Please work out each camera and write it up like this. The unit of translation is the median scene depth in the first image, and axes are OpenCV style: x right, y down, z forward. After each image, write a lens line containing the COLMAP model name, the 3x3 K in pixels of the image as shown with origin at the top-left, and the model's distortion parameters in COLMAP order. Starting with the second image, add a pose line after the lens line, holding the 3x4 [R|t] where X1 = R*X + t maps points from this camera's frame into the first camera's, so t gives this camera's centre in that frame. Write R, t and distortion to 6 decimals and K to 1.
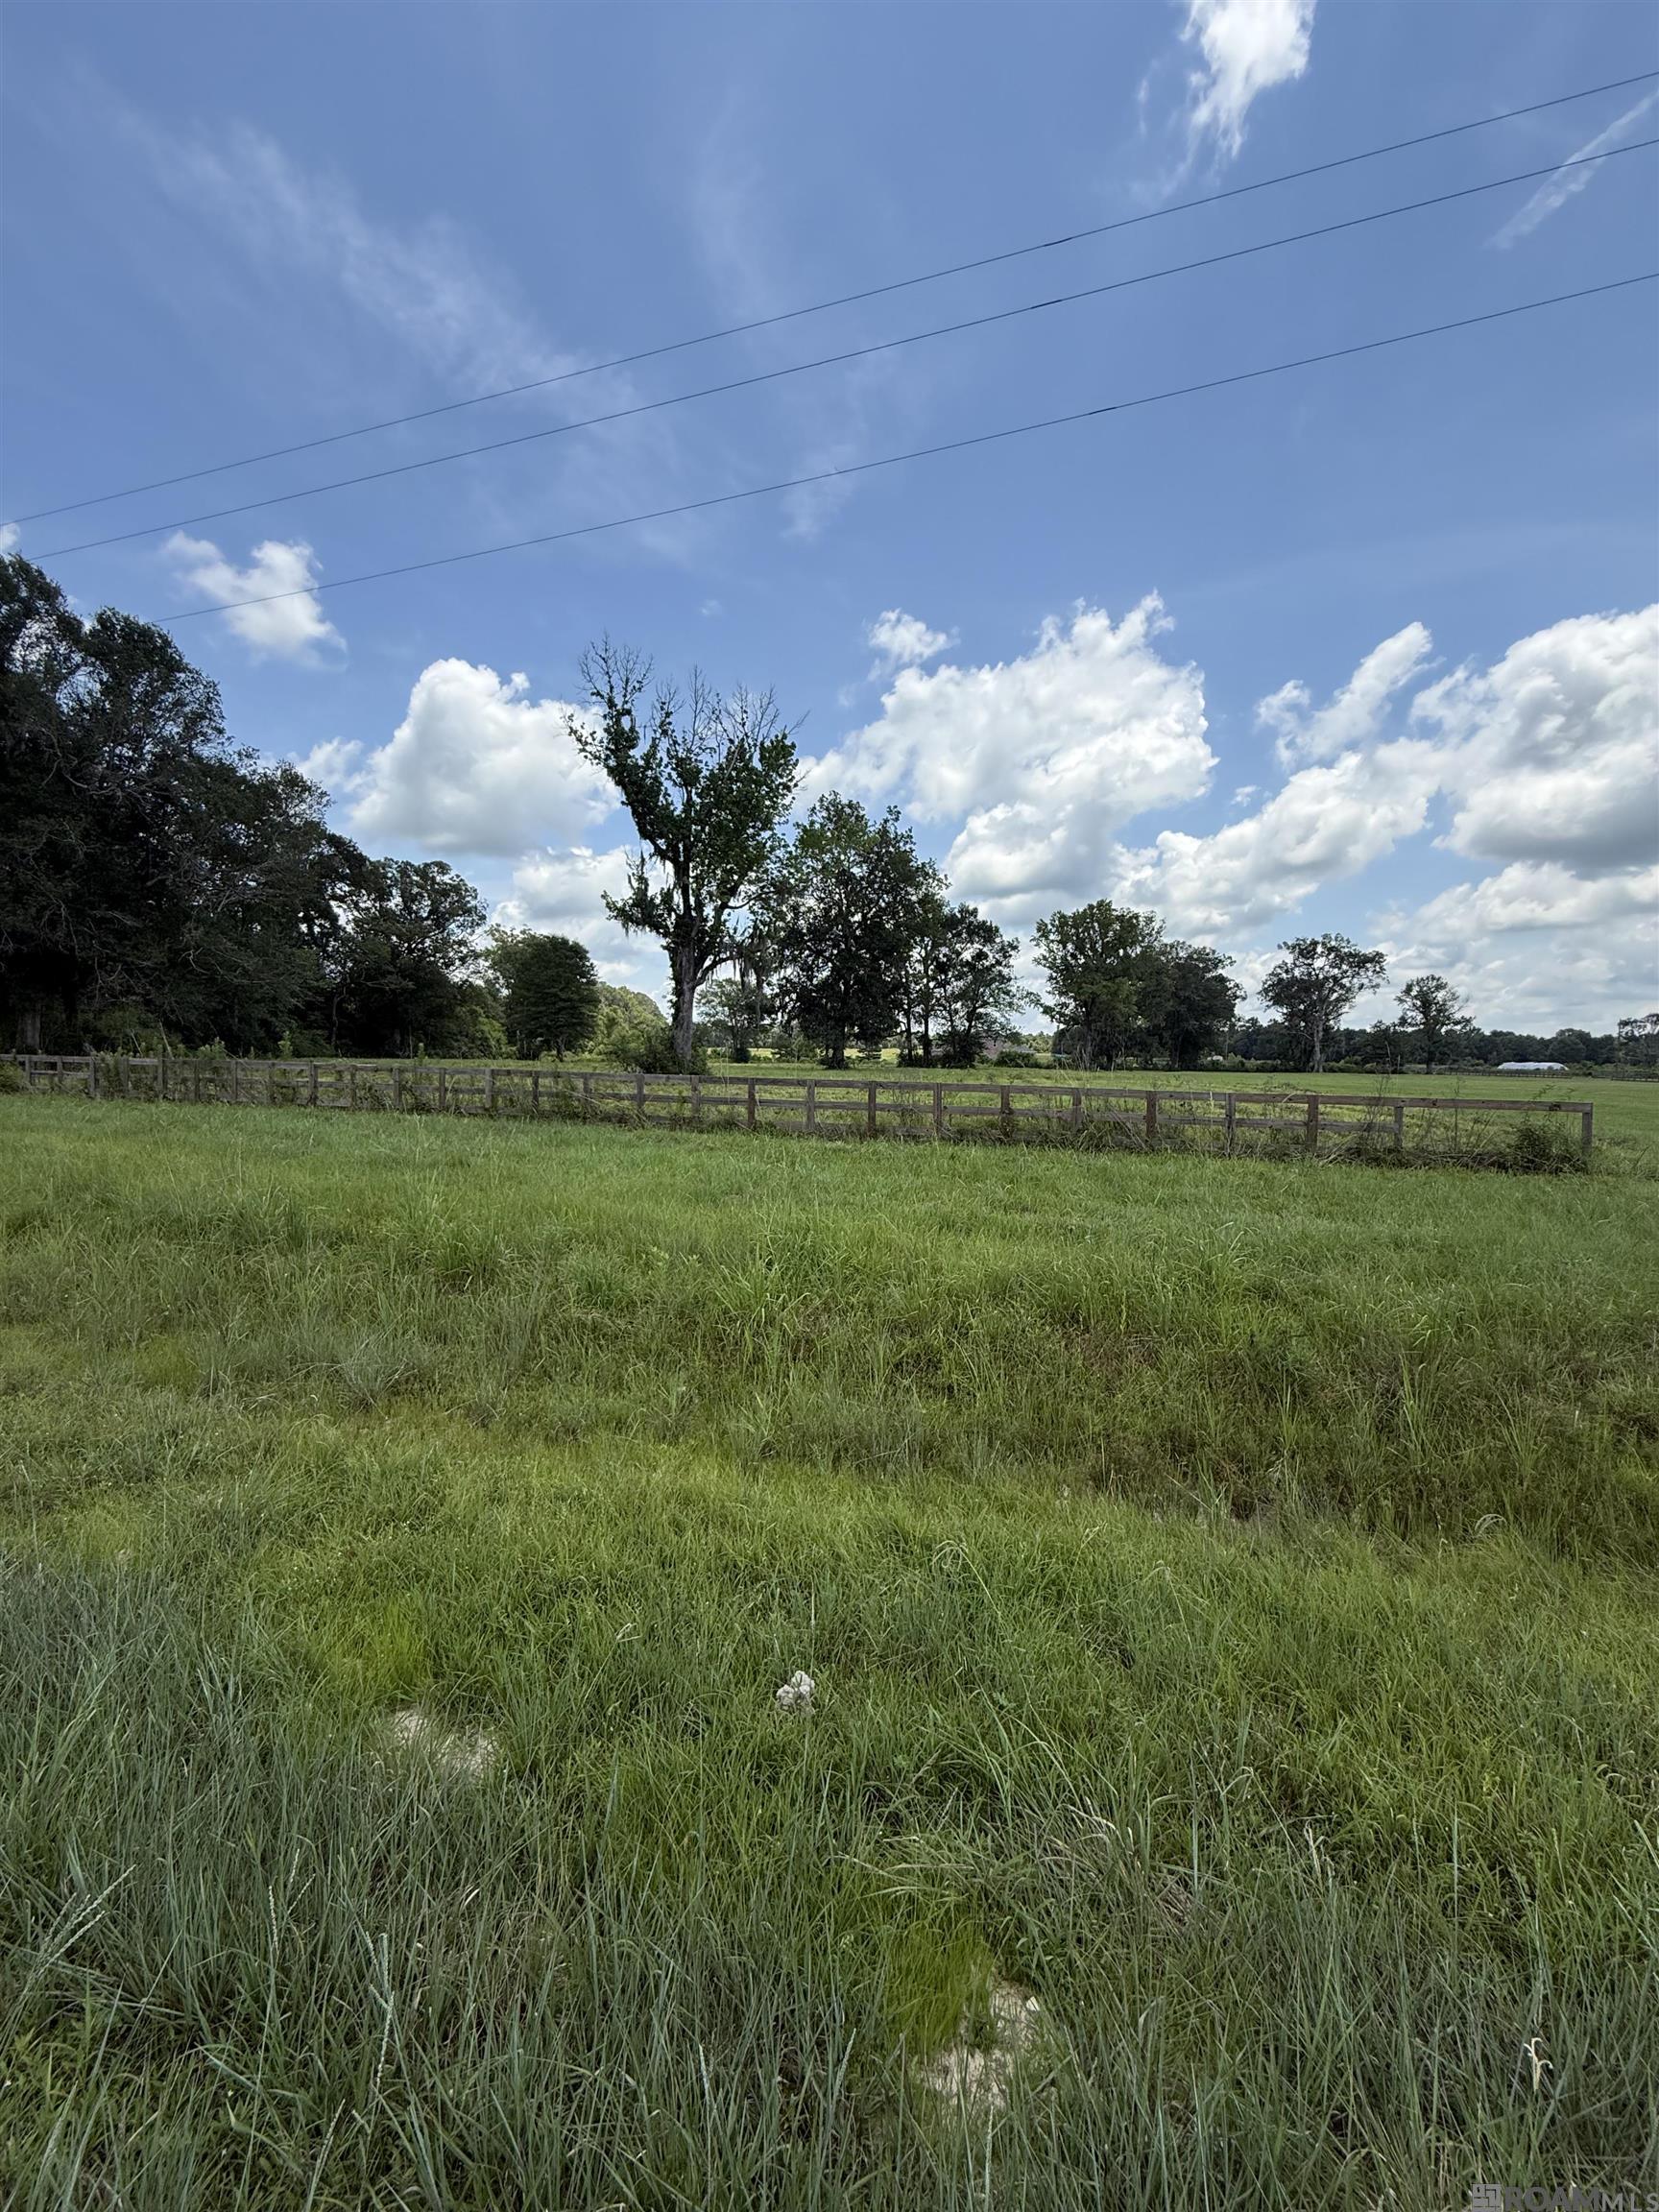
lens RADIAL K [[885.3, 0, 812.7], [0, 885.3, 1120.1], [0, 0, 1]] dist [0.017844, 0.000026]
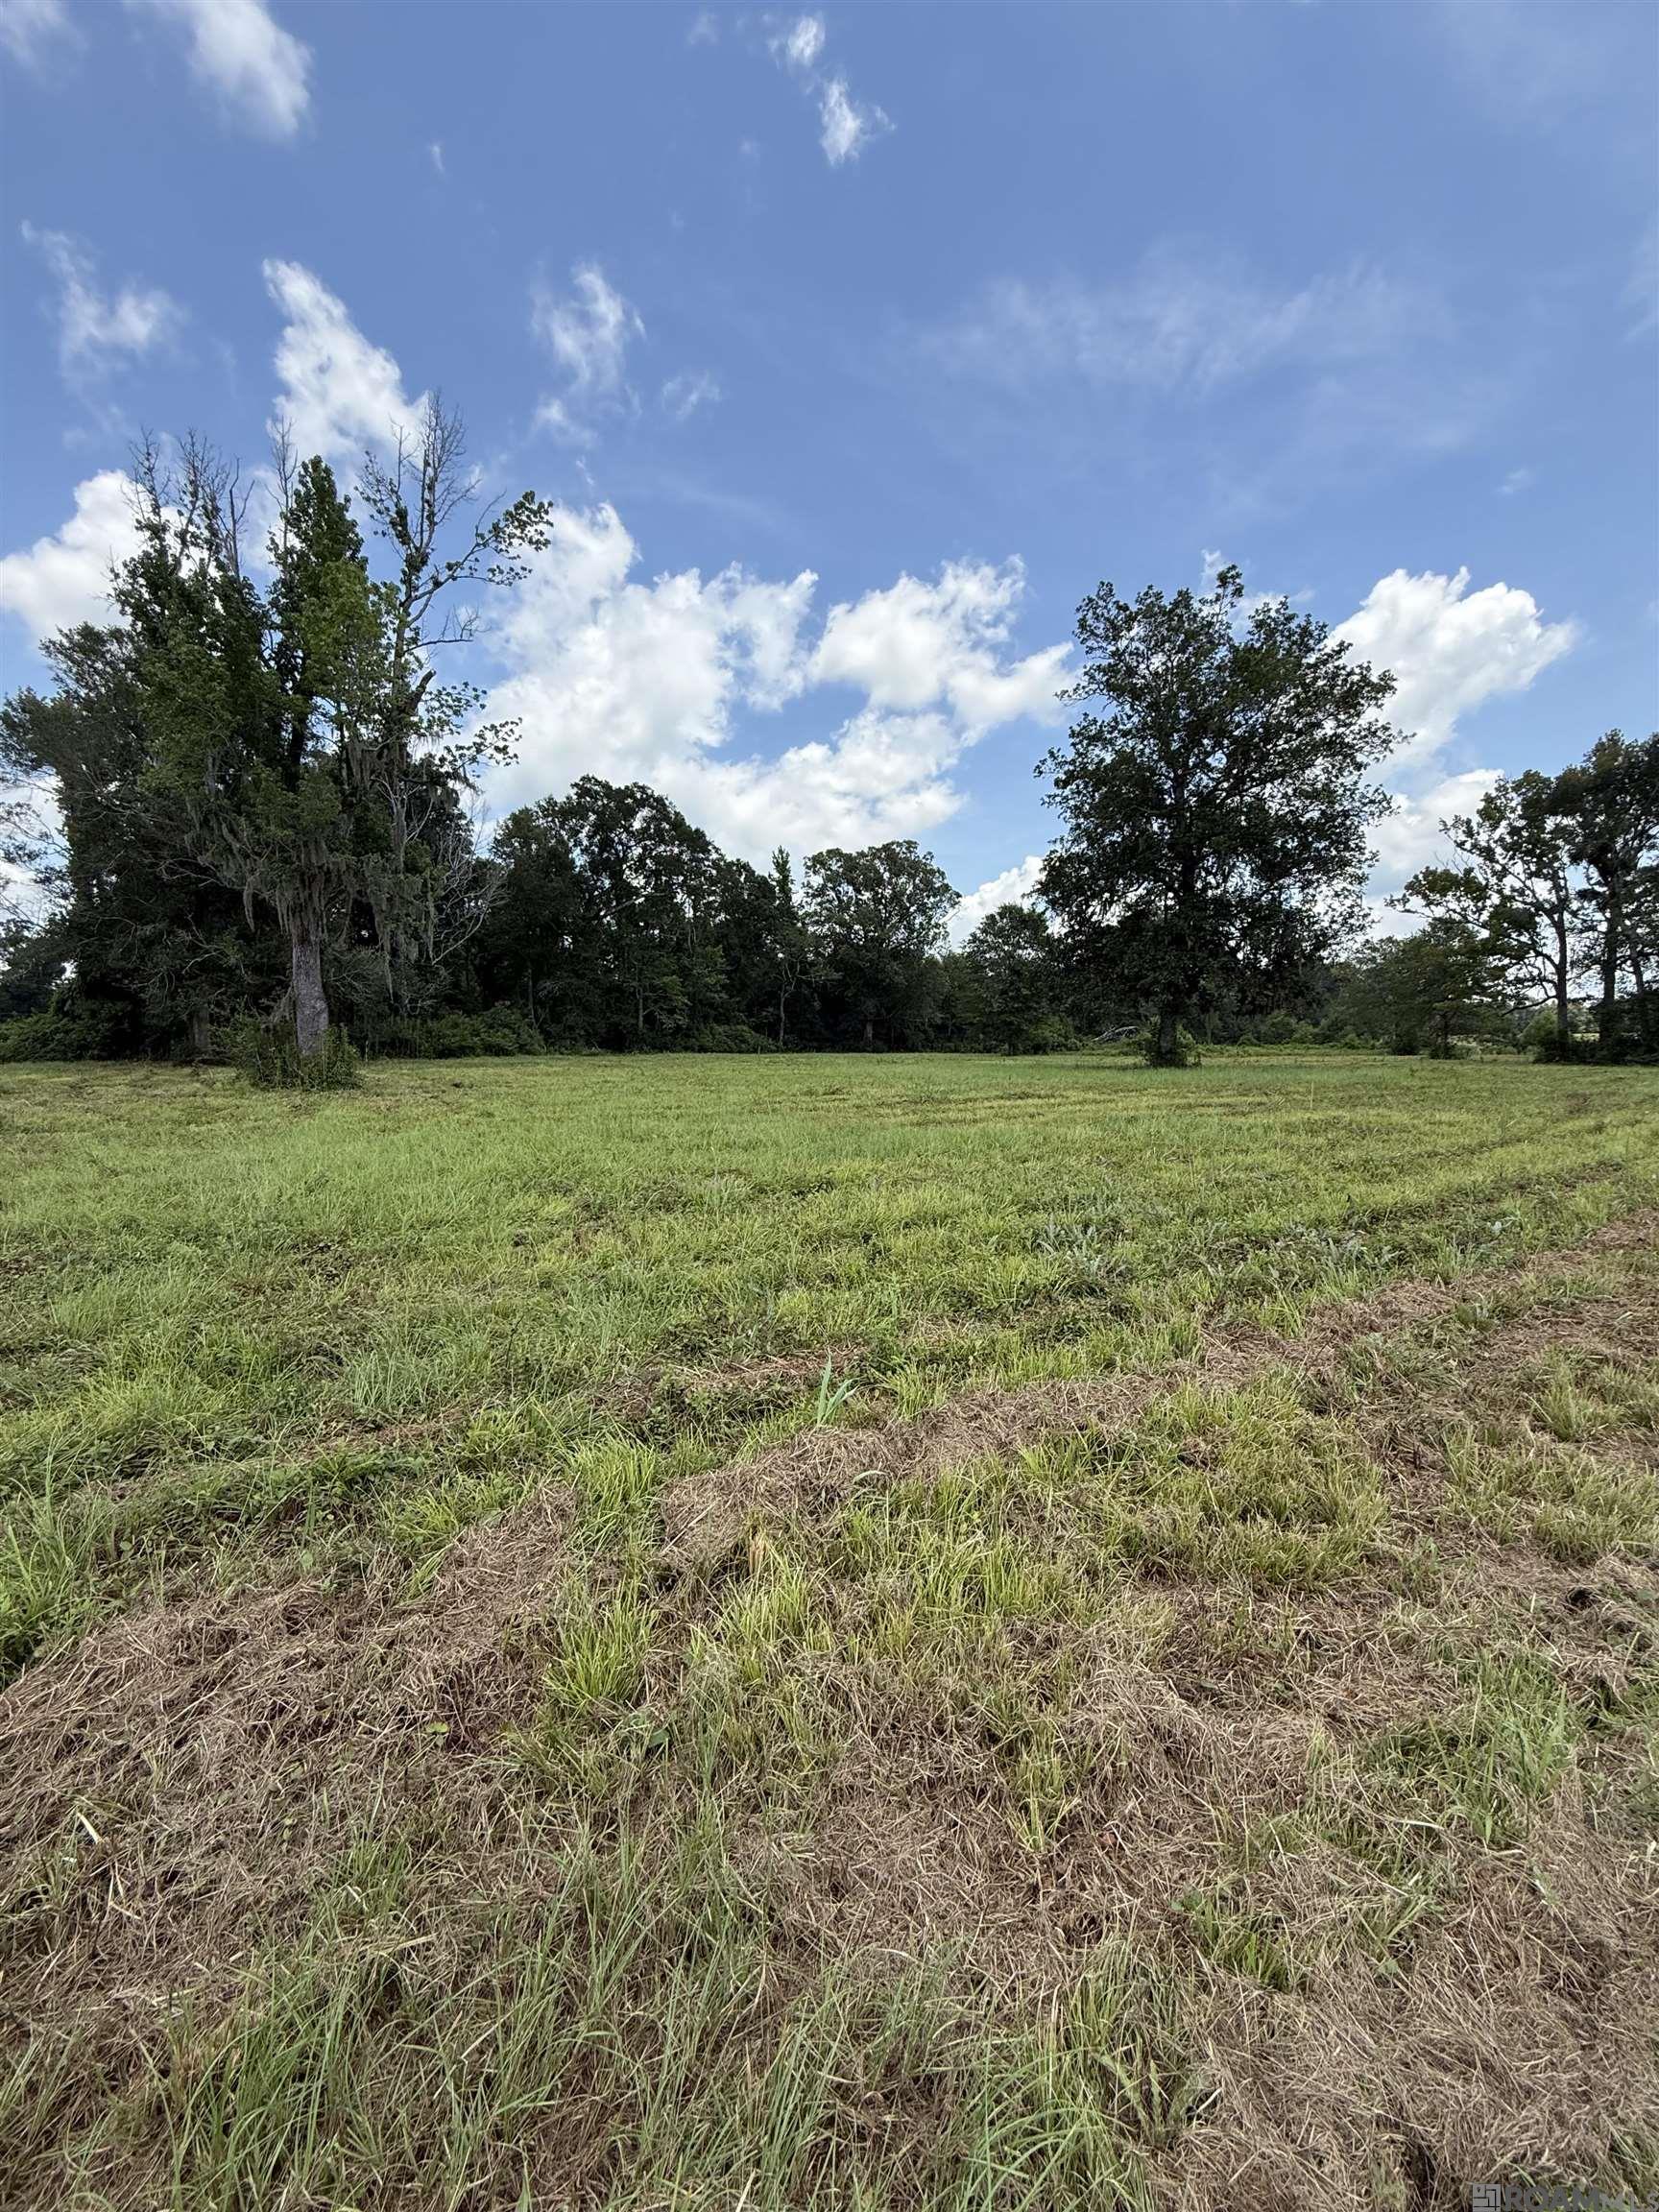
lens RADIAL K [[879.2, 0, 823.8], [0, 879.2, 1063.7], [0, 0, 1]] dist [-0.045739, 0.015400]
pose [[0.671552, 0.004742, -0.740943, 0.199231], [-0.042755, 0.998561, -0.032360, -0.025716], [0.739723, 0.053411, 0.670788, 0.337556]]
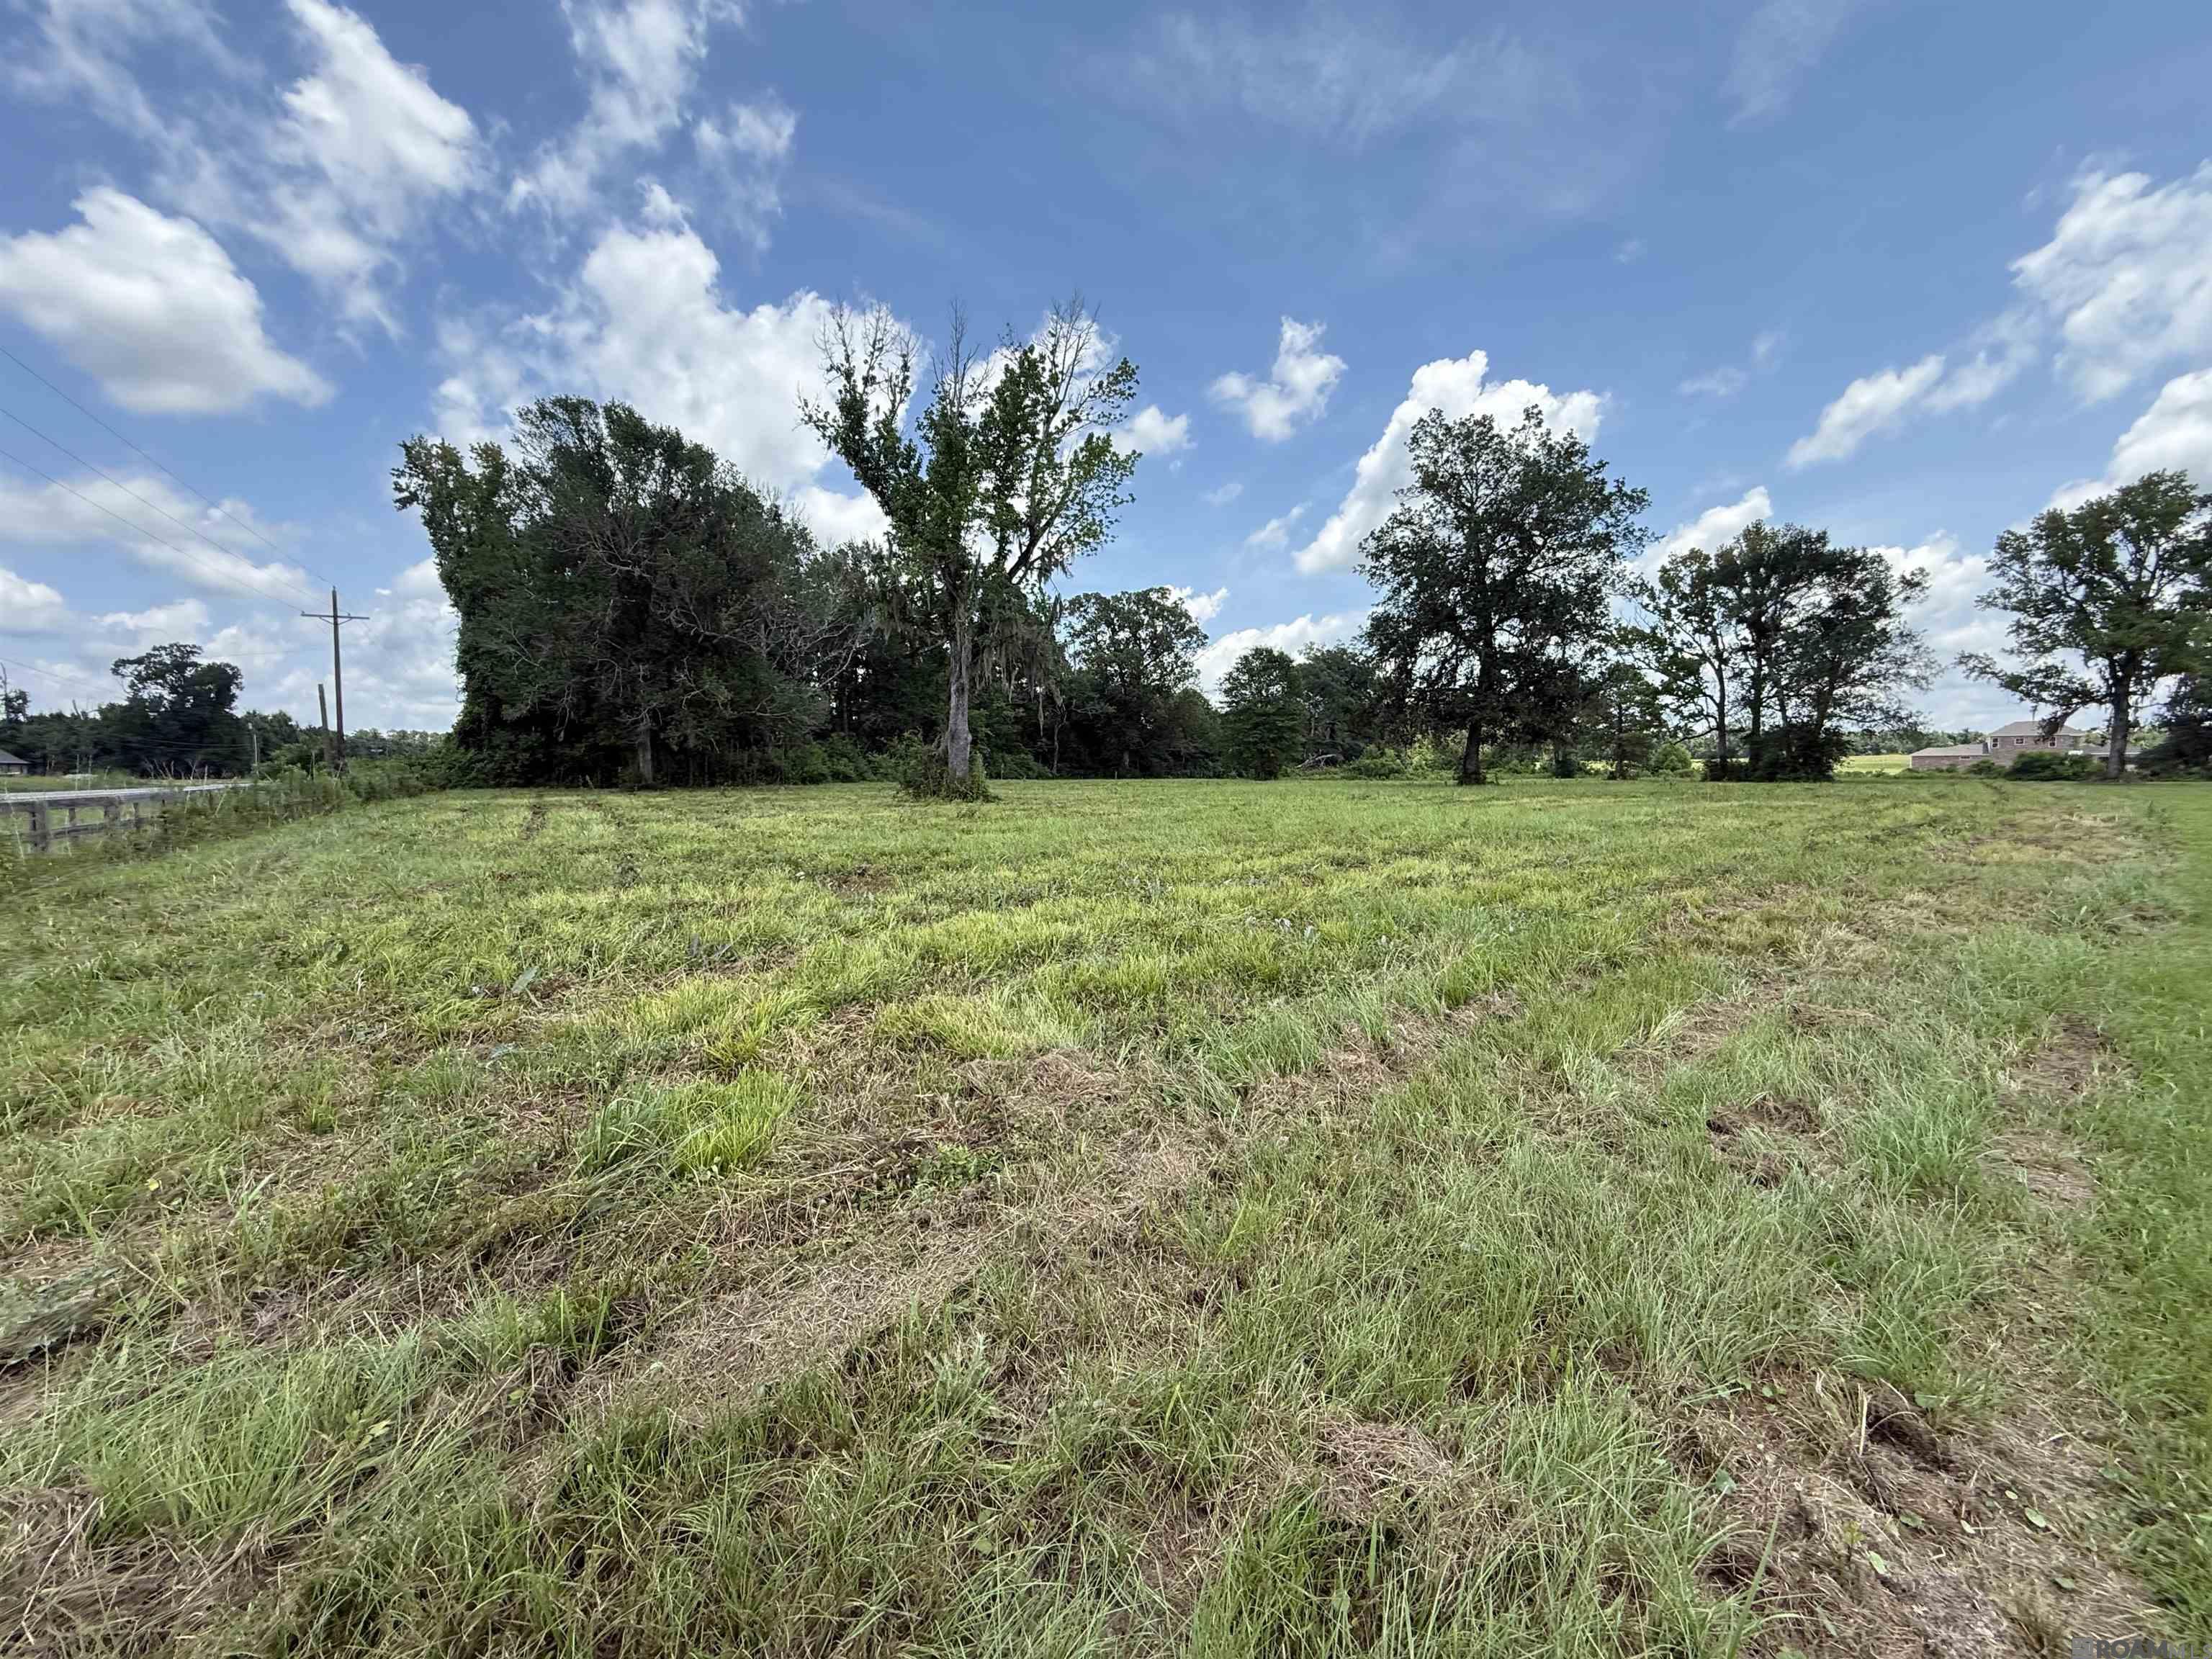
lens RADIAL K [[896.6, 0, 1102.2], [0, 896.6, 793.8], [0, 0, 1]] dist [0.001072, 0.000312]
pose [[0.775952, -0.003279, -0.630784, 0.180158], [-0.026969, 0.998900, -0.038368, -0.011646], [0.630216, 0.046784, 0.775009, 0.173542]]
